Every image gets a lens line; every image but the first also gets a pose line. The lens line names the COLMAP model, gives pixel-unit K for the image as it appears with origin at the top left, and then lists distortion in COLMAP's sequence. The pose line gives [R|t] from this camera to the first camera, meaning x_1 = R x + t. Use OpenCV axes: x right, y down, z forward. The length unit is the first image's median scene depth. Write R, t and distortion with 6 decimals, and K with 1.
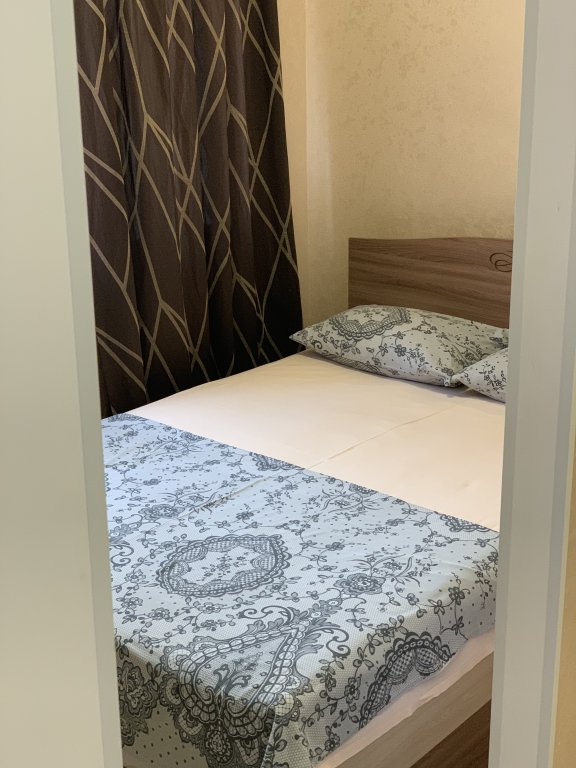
lens RADIAL K [[1180.3, 0, 287.8], [0, 1180.3, 383.8], [0, 0, 1]] dist [0.036172, 0.000000]
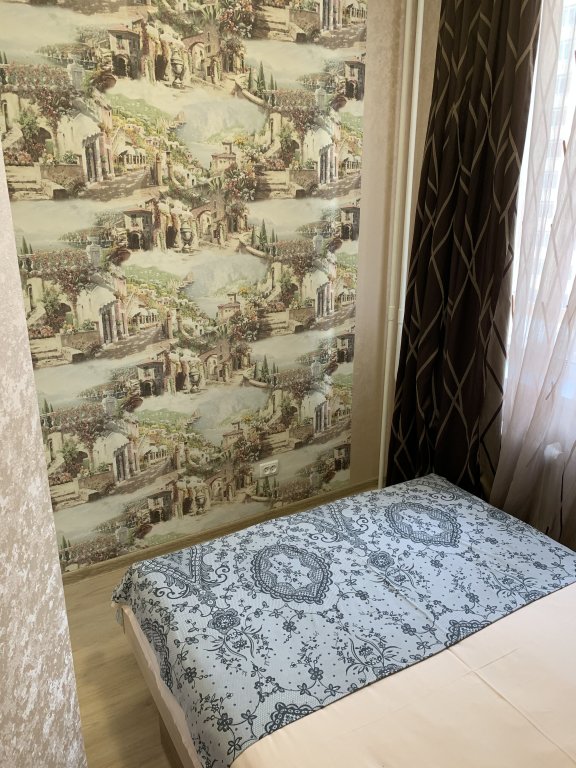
lens RADIAL K [[572.4, 0, 288.0], [0, 572.4, 383.7], [0, 0, 1]] dist [0.009694, -0.001318]
pose [[-0.326178, 0.317454, -0.890410, 0.559679], [-0.283765, 0.865605, 0.412560, -0.387126], [0.901712, 0.387235, -0.192259, 1.069062]]
